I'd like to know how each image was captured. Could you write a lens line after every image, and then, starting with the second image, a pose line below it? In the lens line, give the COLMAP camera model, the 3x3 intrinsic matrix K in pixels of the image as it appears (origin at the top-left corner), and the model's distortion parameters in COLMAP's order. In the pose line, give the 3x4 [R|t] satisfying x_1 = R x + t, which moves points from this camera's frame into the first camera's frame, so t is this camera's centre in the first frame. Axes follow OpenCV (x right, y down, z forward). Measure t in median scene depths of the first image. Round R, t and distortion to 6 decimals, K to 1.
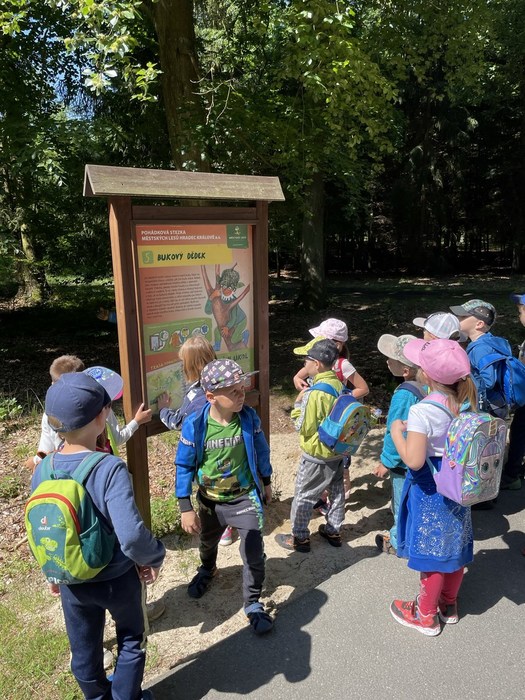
lens RADIAL K [[525.0, 0, 262.5], [0, 525.0, 350.0], [0, 0, 1]] dist [0.033566, -0.003182]
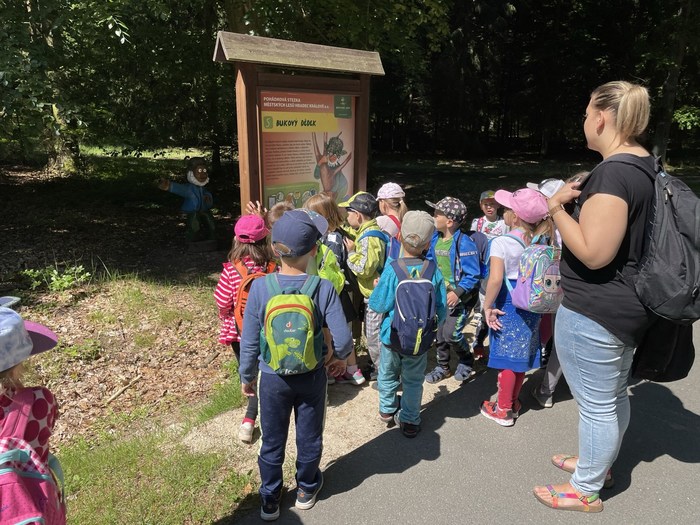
lens RADIAL K [[525.0, 0, 350.0], [0, 525.0, 262.5], [0, 0, 1]] dist [0.033566, -0.003182]
pose [[0.993994, 0.007197, 0.109198, -0.142107], [-0.013731, 0.998152, 0.059200, 0.036363], [-0.108570, -0.060344, 0.992256, -0.084766]]
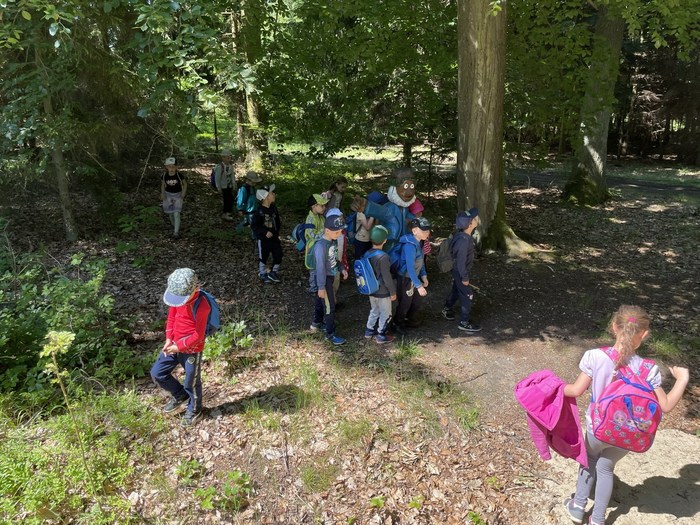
lens RADIAL K [[525.0, 0, 350.0], [0, 525.0, 262.5], [0, 0, 1]] dist [0.033566, -0.003182]
pose [[0.975362, 0.100937, -0.196165, -0.381368], [-0.086941, 0.993099, 0.078717, -0.103684], [0.202757, -0.059723, 0.977406, 0.662210]]
